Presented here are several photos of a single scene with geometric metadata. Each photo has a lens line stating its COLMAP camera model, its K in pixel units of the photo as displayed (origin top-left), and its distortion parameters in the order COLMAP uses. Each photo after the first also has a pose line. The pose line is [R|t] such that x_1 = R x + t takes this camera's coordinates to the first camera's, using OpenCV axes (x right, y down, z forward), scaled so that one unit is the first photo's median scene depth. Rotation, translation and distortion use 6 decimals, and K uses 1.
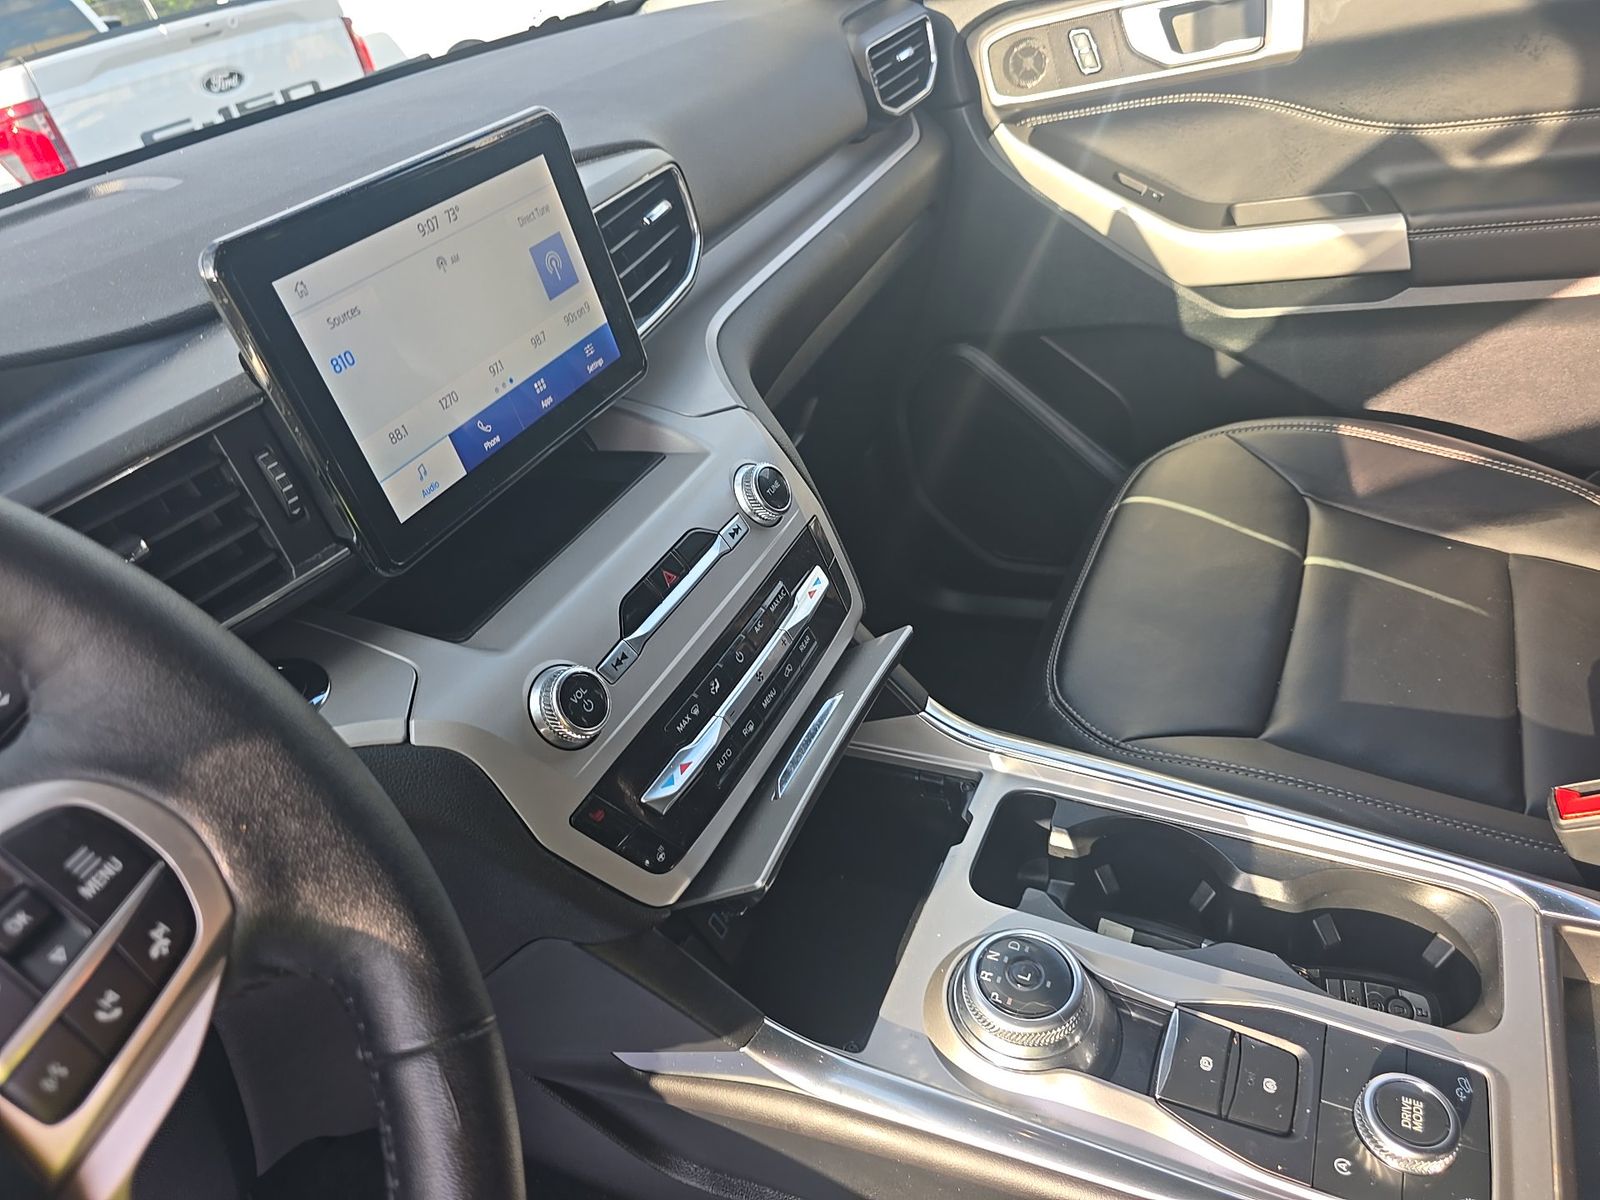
lens RADIAL K [[1047.0, 0, 800.0], [0, 1047.0, 600.0], [0, 0, 1]] dist [-0.002960, -0.004922]
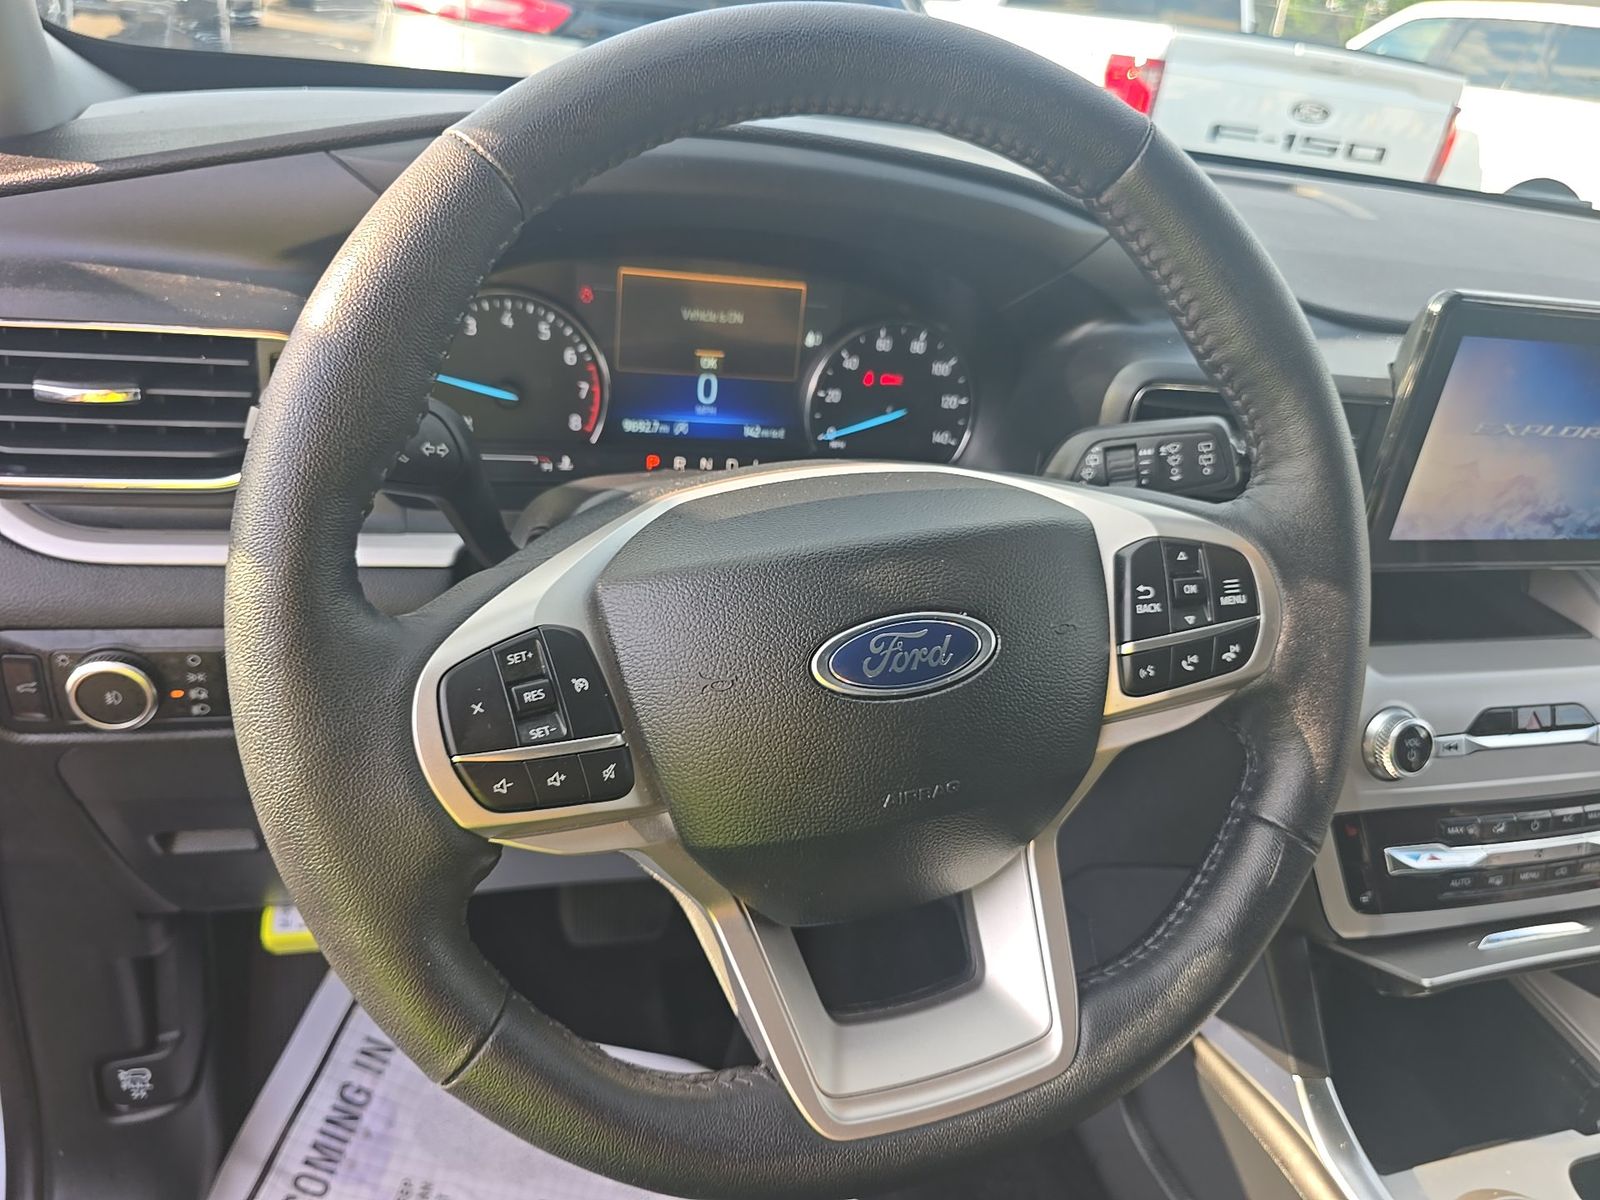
lens RADIAL K [[1092.4, 0, 815.8], [0, 1092.4, 623.4], [0, 0, 1]] dist [0.042380, -0.044858]
pose [[0.622733, 0.616642, -0.481619, -0.049203], [-0.635312, 0.757789, 0.148778, 0.096533], [0.456708, 0.213329, 0.863660, -0.162622]]
